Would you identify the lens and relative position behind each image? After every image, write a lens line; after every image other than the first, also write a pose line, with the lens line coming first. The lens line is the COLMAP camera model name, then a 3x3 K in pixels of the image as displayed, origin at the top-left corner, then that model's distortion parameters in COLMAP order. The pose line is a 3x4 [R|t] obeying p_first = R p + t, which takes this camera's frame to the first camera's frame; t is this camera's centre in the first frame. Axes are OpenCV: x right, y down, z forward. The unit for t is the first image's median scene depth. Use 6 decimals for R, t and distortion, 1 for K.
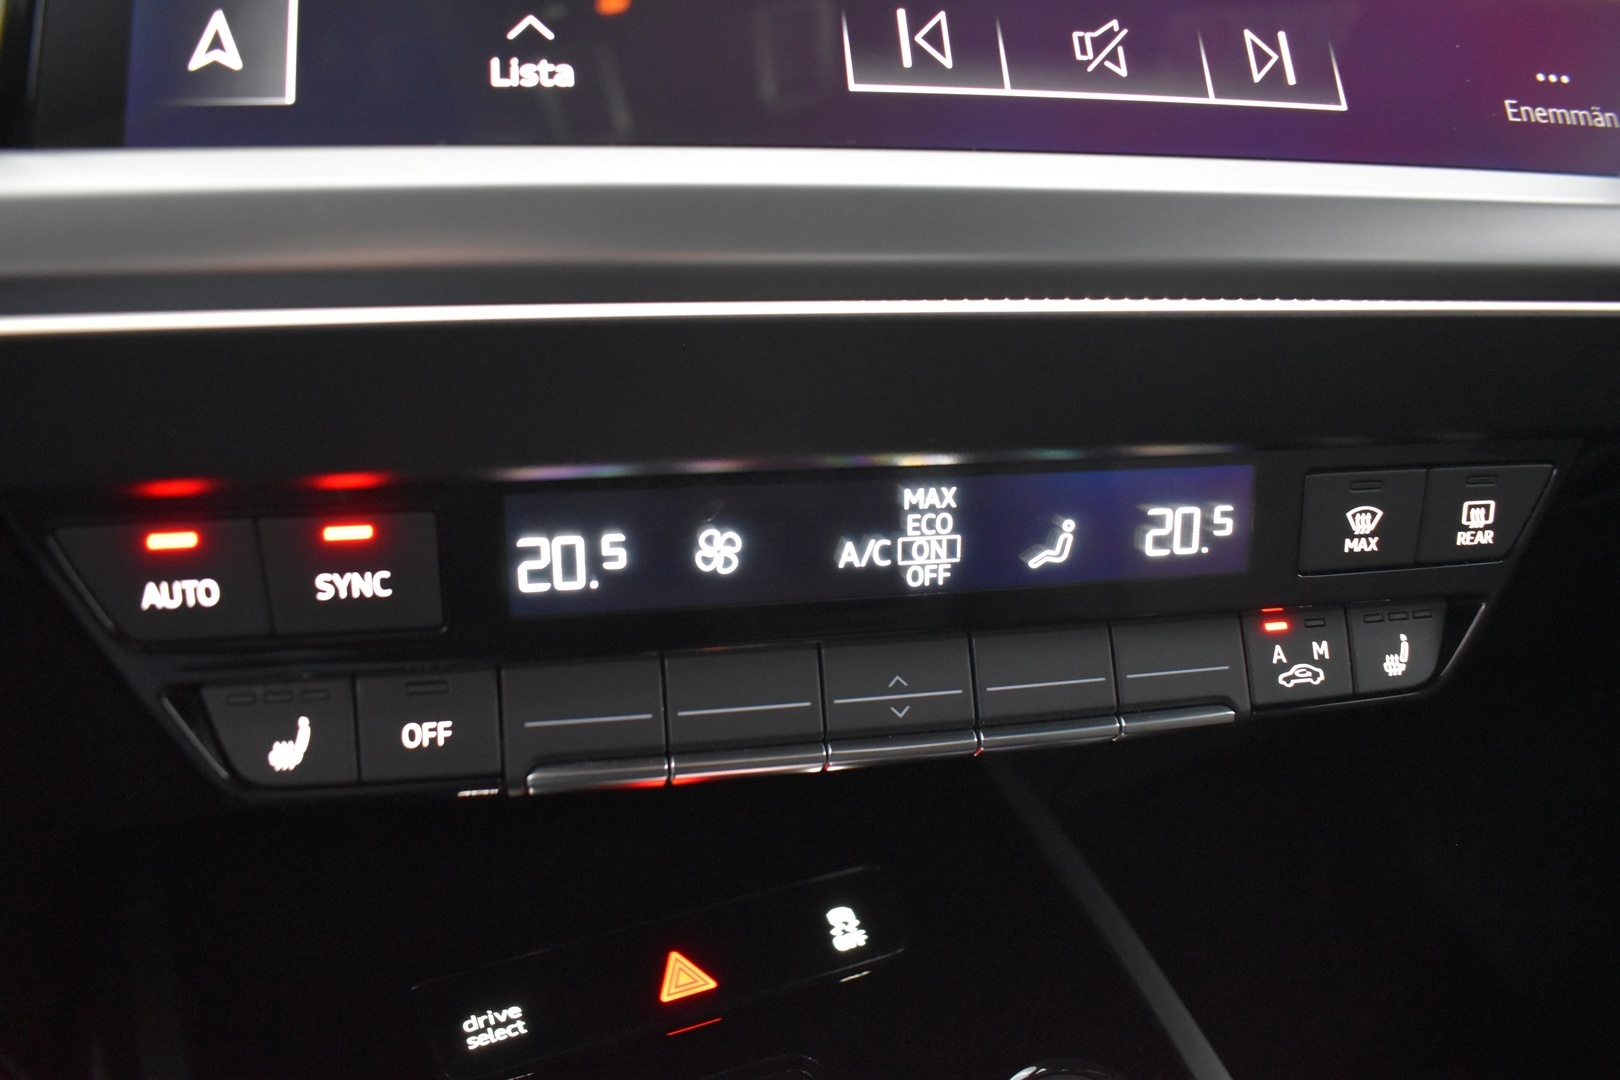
lens RADIAL K [[1227.3, 0, 802.4], [0, 1227.3, 530.7], [0, 0, 1]] dist [-0.094634, 0.010532]
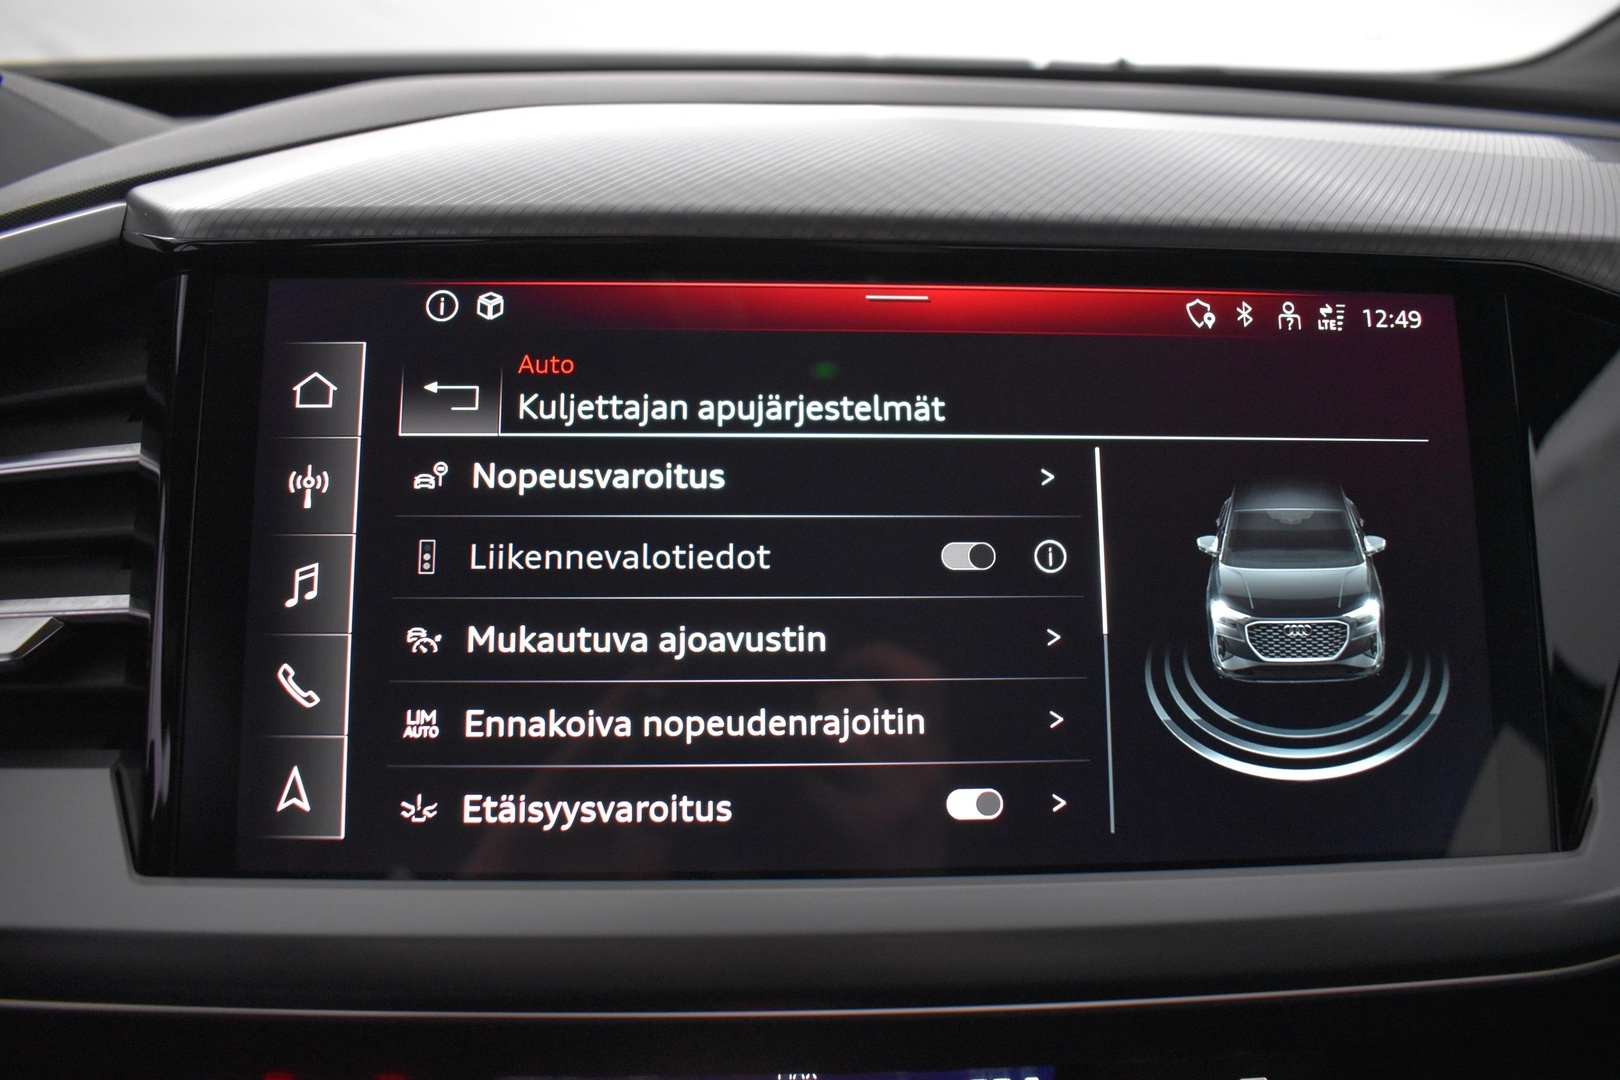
lens RADIAL K [[1227.3, 0, 809.1], [0, 1227.3, 528.0], [0, 0, 1]] dist [-0.094634, 0.010532]
pose [[0.987815, 0.062751, -0.142419, 0.270352], [-0.053333, 0.996189, 0.069015, -0.725889], [0.146207, -0.060578, 0.987397, -0.295513]]
